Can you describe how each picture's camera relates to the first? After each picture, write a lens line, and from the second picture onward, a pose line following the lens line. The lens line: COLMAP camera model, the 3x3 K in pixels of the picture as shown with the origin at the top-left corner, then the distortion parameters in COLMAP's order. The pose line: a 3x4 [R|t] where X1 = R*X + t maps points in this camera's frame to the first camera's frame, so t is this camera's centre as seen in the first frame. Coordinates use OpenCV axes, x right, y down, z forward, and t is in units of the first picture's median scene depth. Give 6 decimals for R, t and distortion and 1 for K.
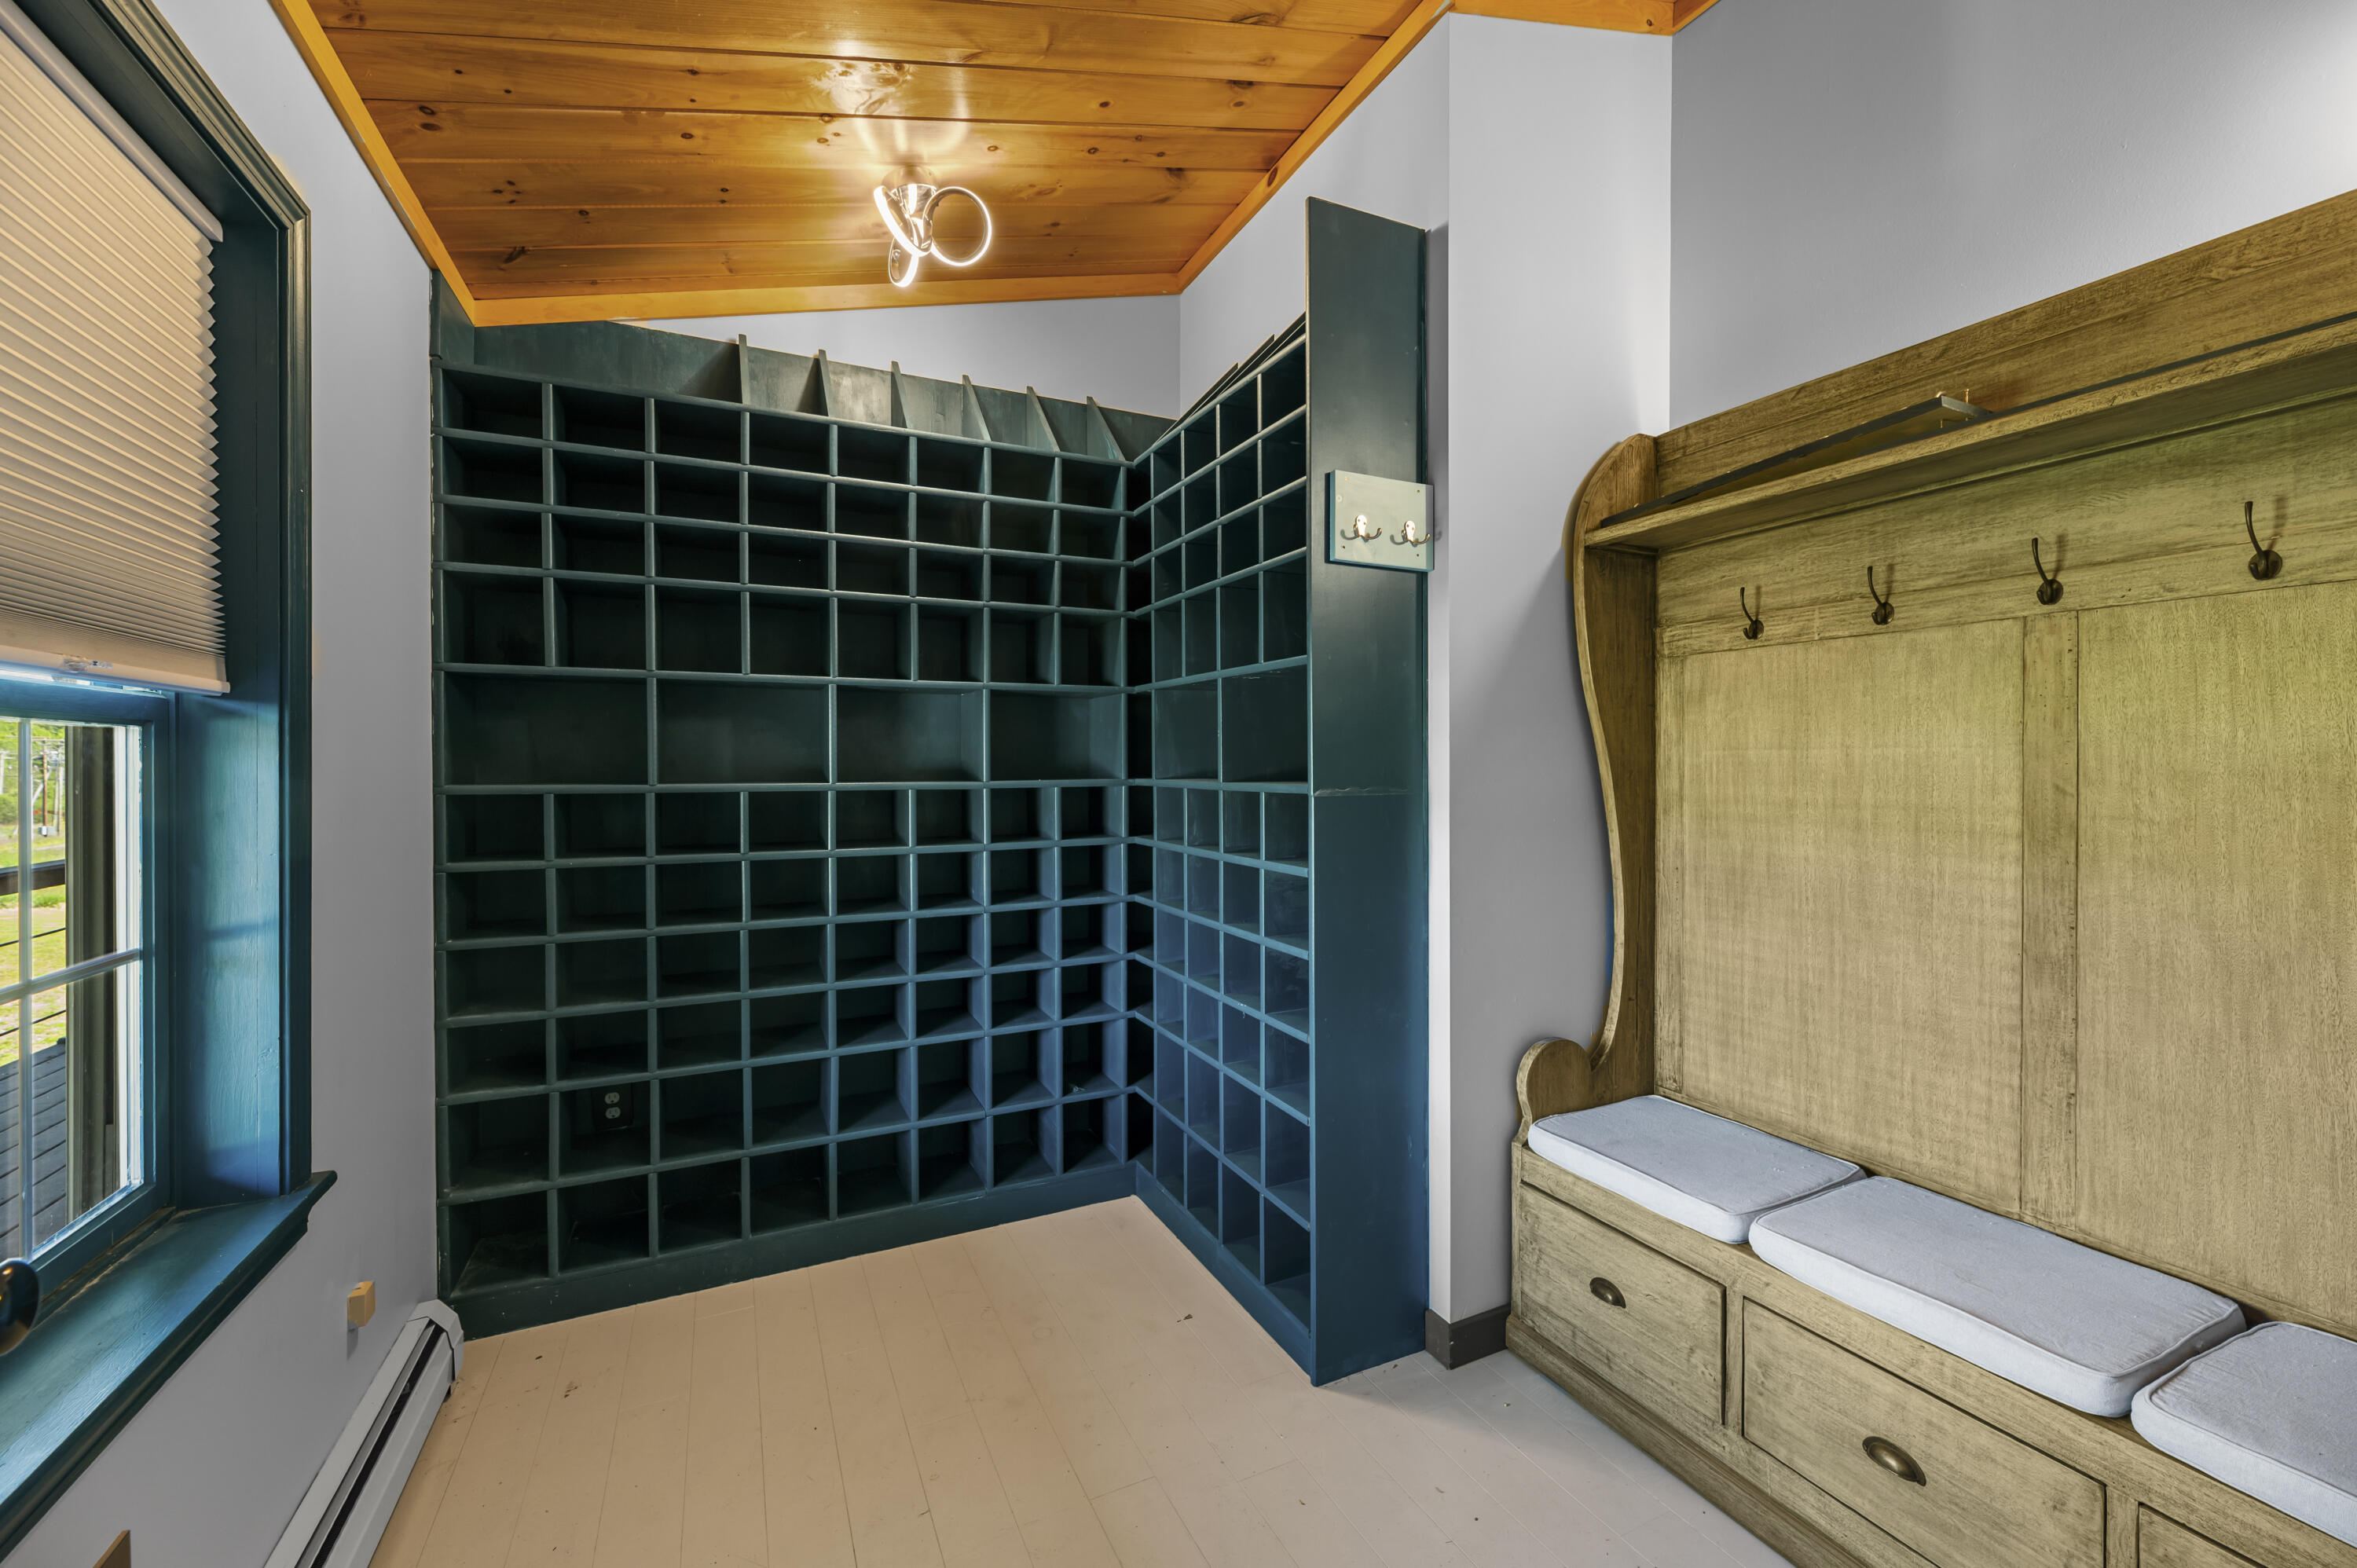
lens RADIAL K [[939.9, 0, 1181.1], [0, 939.9, 775.1], [0, 0, 1]] dist [0.000970, 0.000213]
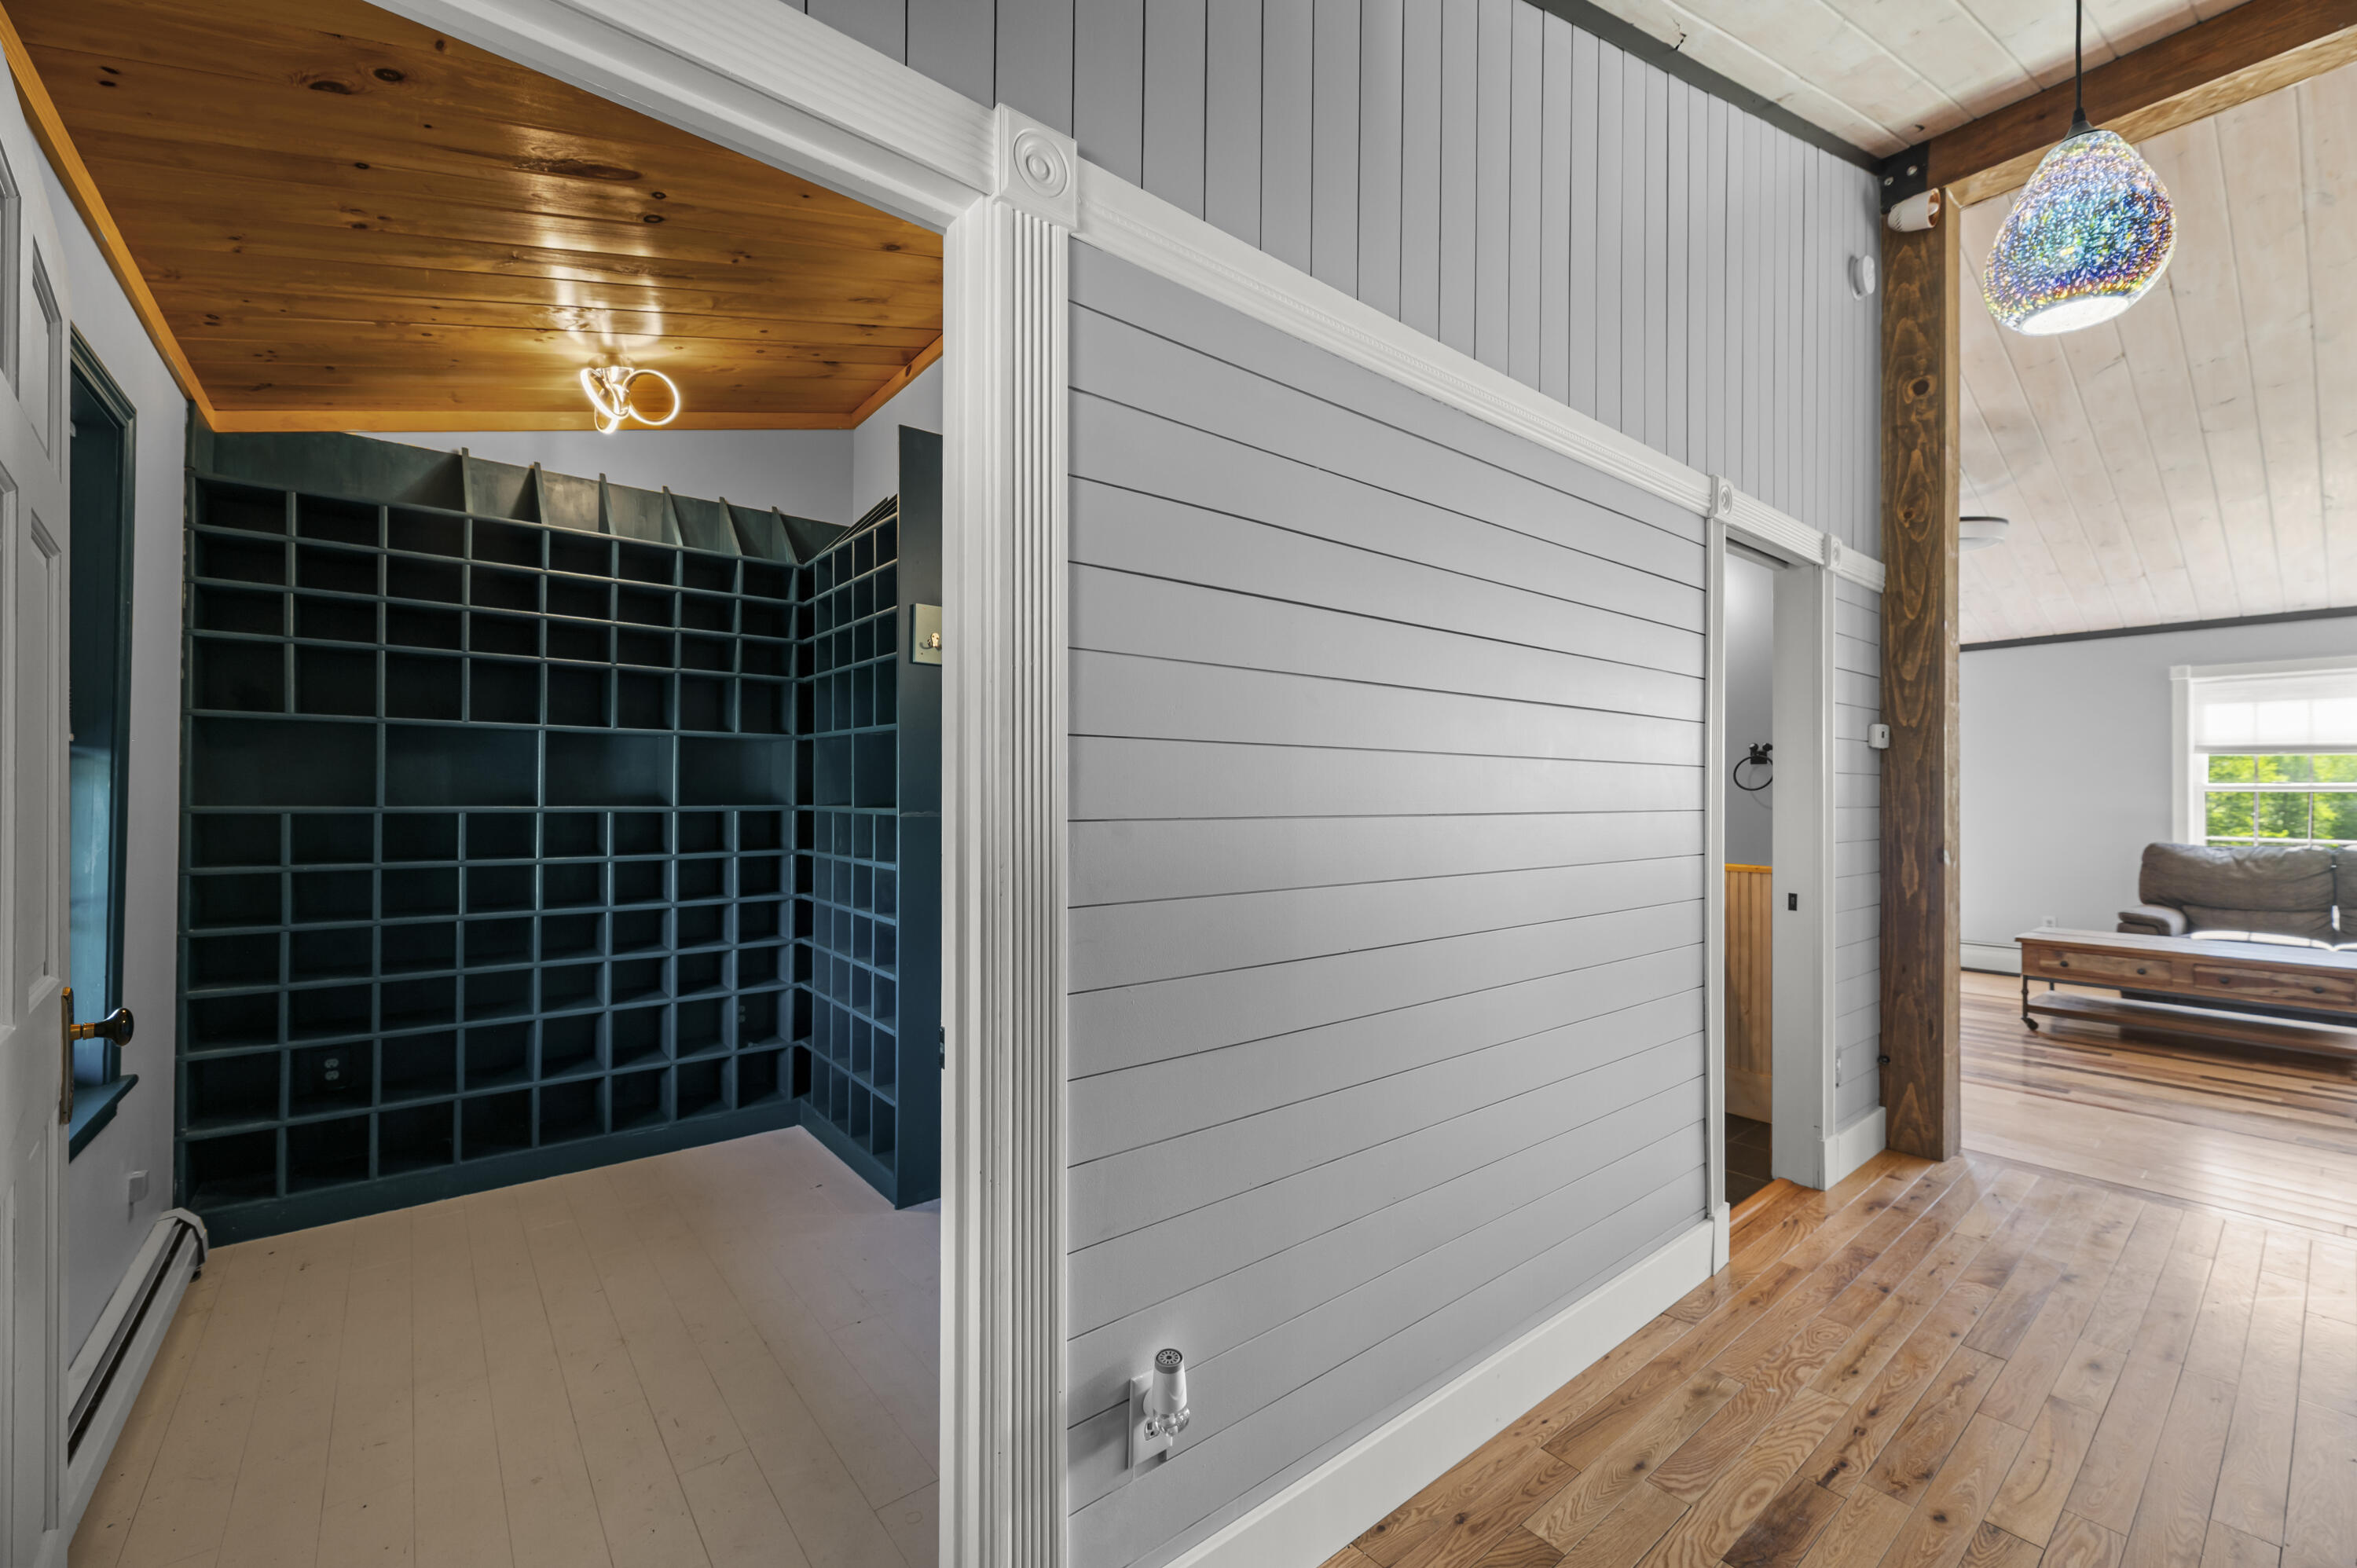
lens RADIAL K [[946.4, 0, 1182.3], [0, 946.4, 792.3], [0, 0, 1]] dist [0.006620, -0.000190]
pose [[0.973025, 0.010163, 0.230474, 0.178789], [-0.007285, 0.999885, -0.013334, 0.000023], [-0.230583, 0.011296, 0.972987, -0.454818]]
